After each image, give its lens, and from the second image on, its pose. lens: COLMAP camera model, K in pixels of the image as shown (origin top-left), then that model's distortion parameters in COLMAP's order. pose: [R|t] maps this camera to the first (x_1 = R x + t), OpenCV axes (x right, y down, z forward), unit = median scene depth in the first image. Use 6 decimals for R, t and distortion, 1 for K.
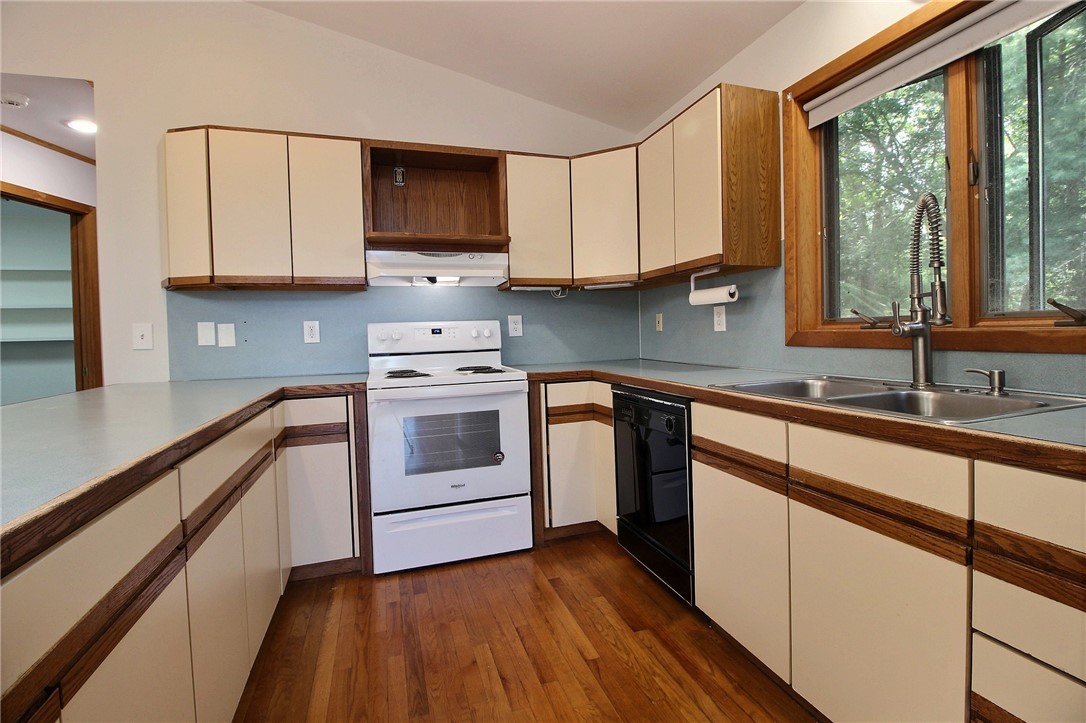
lens RADIAL K [[504.5, 0, 545.9], [0, 504.5, 344.7], [0, 0, 1]] dist [-0.002954, -0.012054]
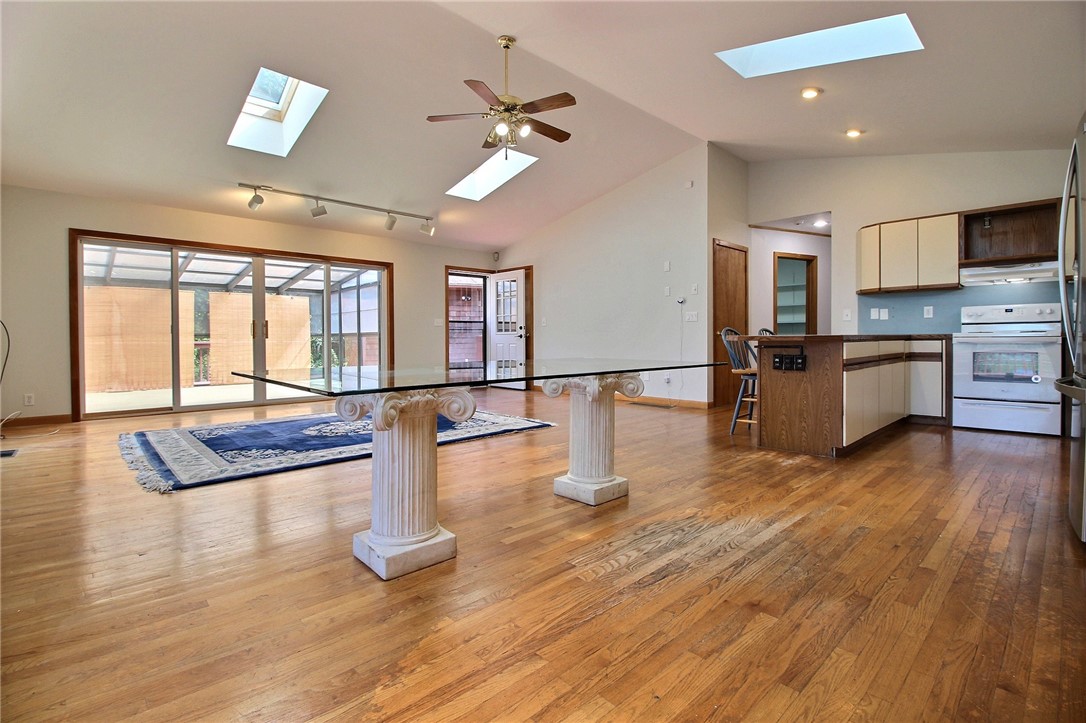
lens RADIAL K [[504.5, 0, 545.9], [0, 504.5, 344.7], [0, 0, 1]] dist [-0.002954, -0.012054]
pose [[0.427992, 0.033280, -0.903170, 0.781532], [-0.028018, 0.999330, 0.023546, 0.113853], [0.903348, 0.015228, 0.428638, -1.384939]]
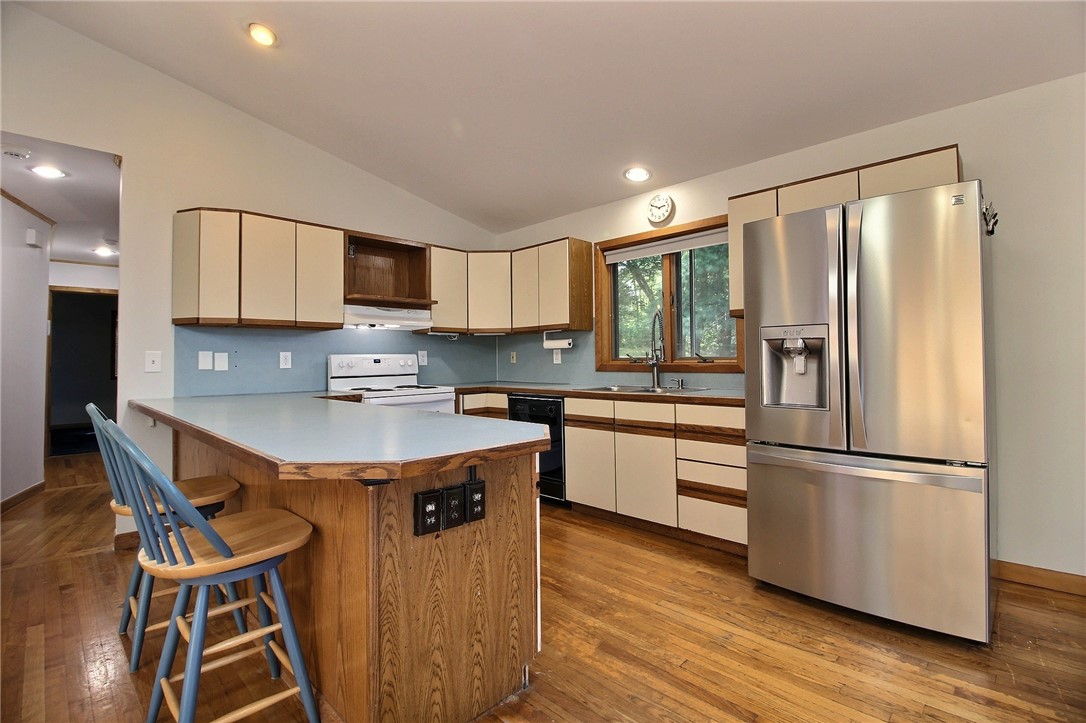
lens RADIAL K [[504.5, 0, 545.9], [0, 504.5, 344.7], [0, 0, 1]] dist [-0.002954, -0.012054]
pose [[0.887858, 0.030014, 0.459138, -0.551988], [-0.000384, 0.997918, -0.064491, 0.023479], [-0.460118, 0.057082, 0.886021, -0.602705]]
